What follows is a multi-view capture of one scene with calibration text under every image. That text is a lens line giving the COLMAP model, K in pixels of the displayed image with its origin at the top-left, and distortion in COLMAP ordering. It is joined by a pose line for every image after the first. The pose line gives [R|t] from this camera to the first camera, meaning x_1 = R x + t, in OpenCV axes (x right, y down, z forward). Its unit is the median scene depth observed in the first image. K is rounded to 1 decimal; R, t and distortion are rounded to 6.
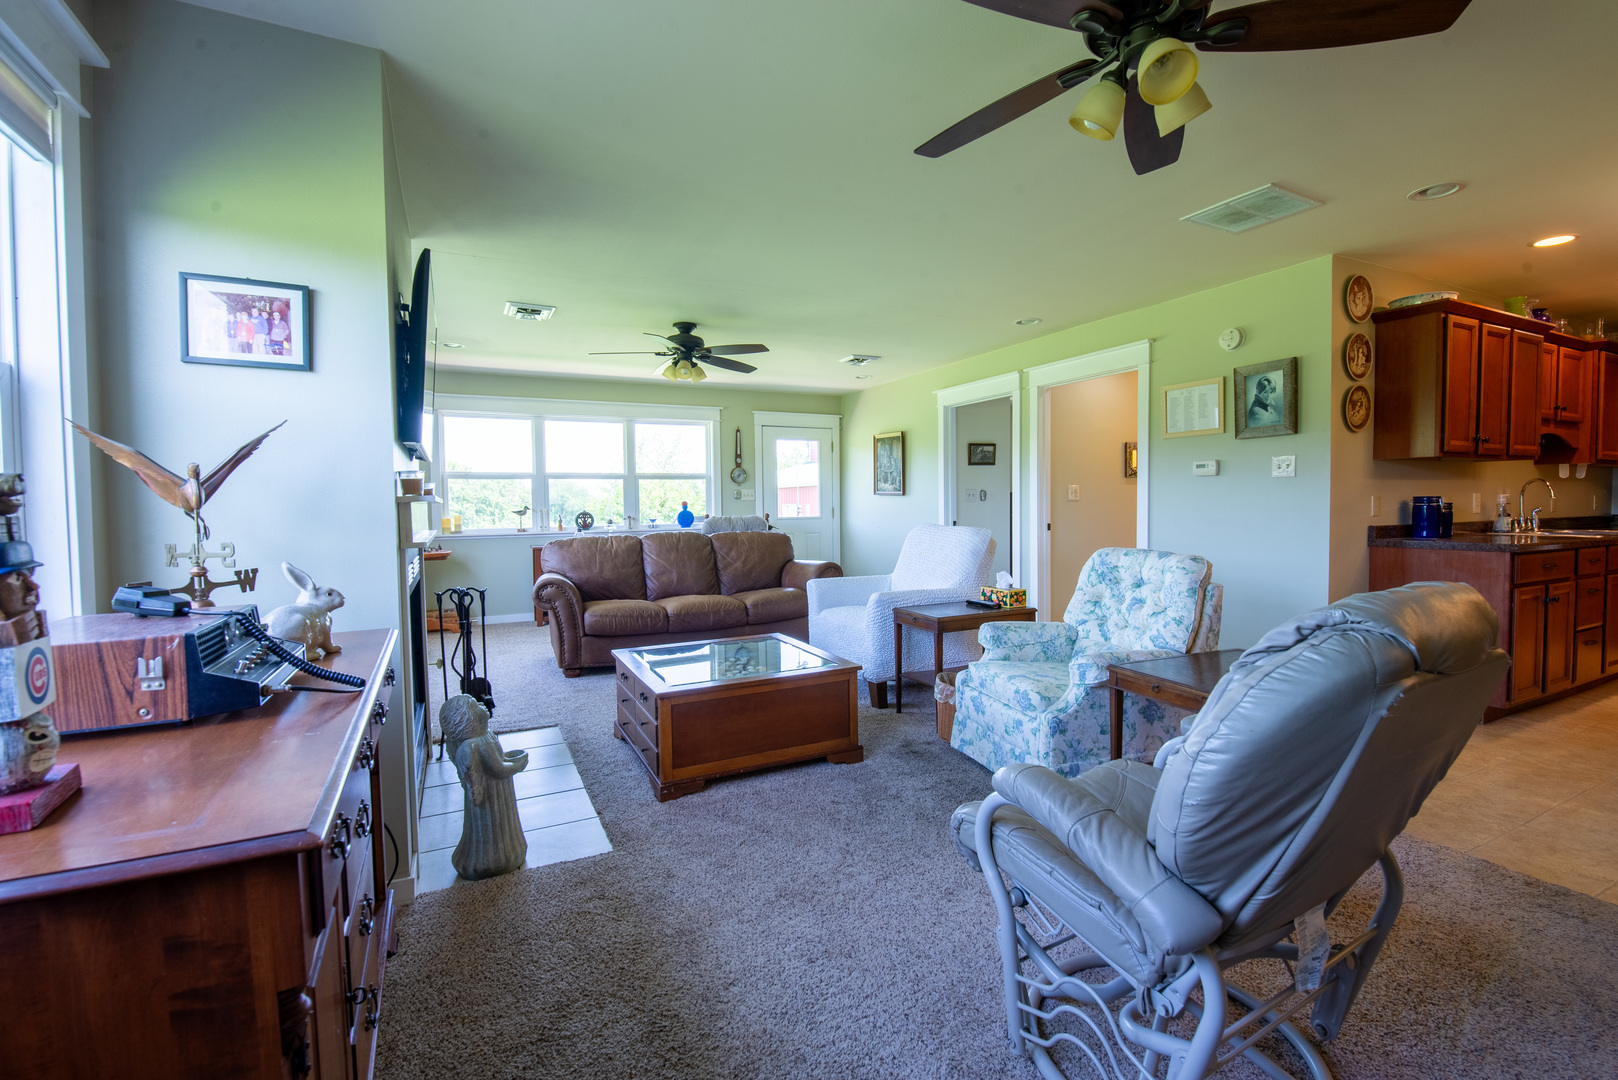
lens RADIAL K [[705.8, 0, 806.1], [0, 705.8, 529.4], [0, 0, 1]] dist [-0.002643, -0.000345]
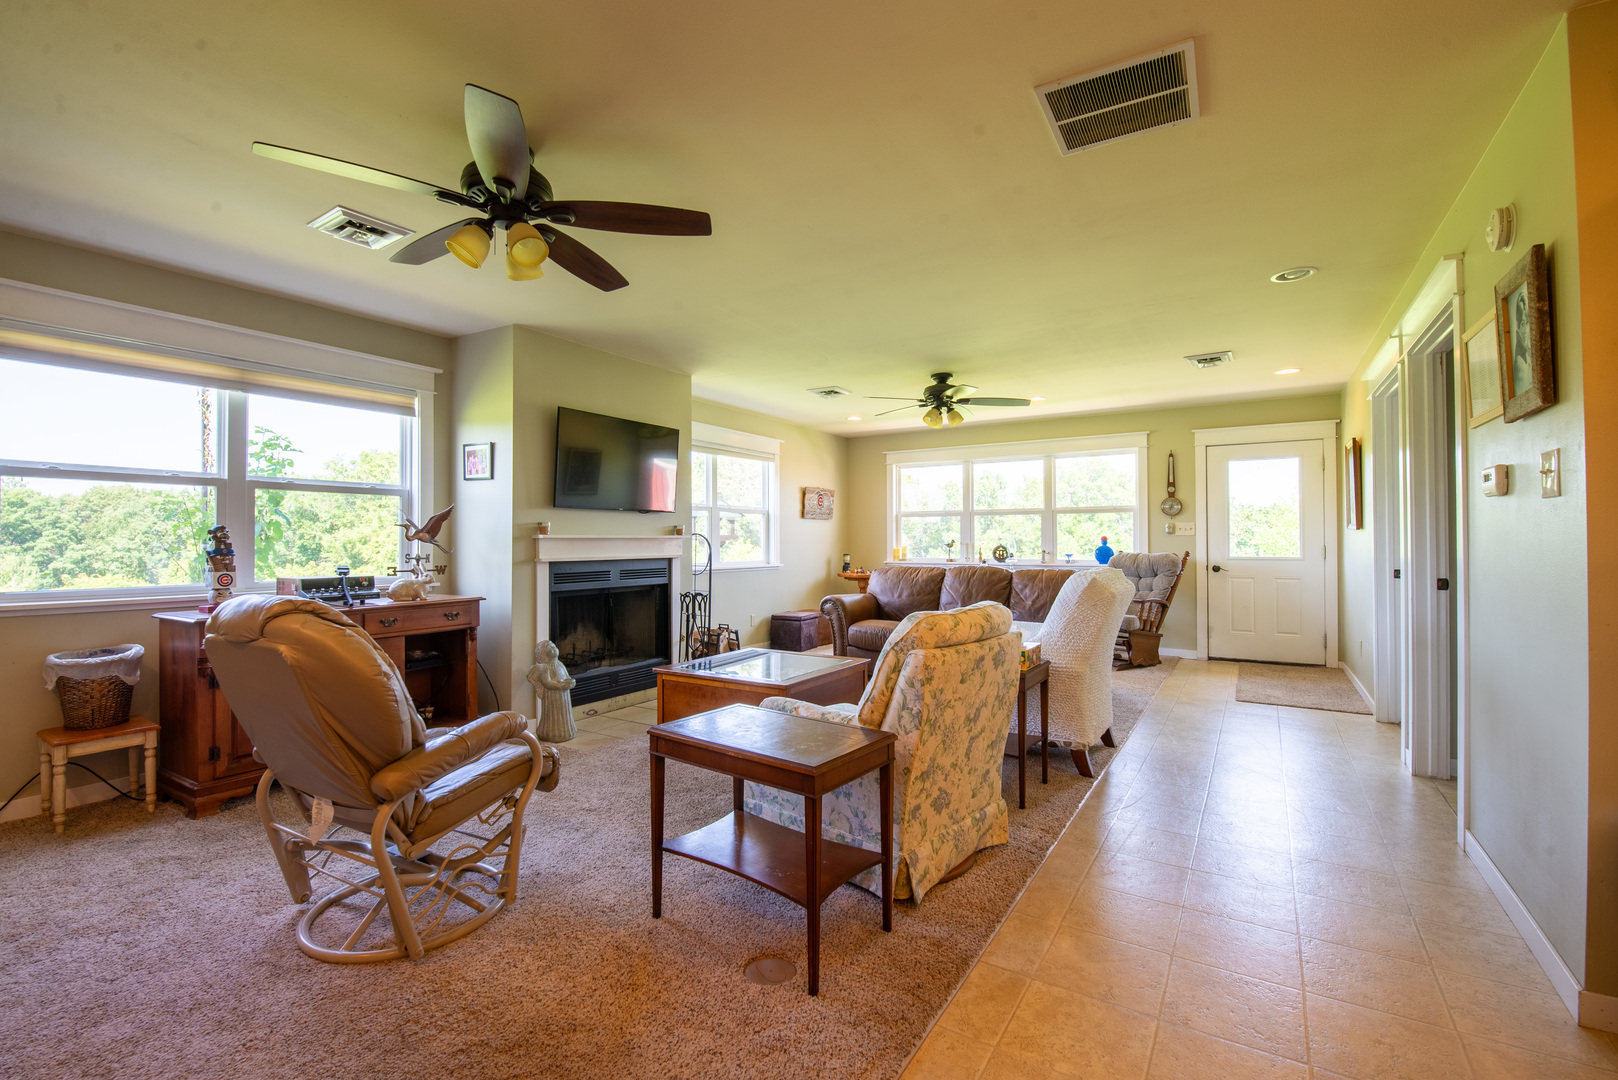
lens RADIAL K [[705.8, 0, 806.1], [0, 705.8, 529.4], [0, 0, 1]] dist [-0.002643, -0.000345]
pose [[0.516045, -0.001456, -0.856560, 0.696657], [-0.036068, 0.999075, -0.023428, -0.020271], [0.855802, 0.042984, 0.515515, 0.283635]]
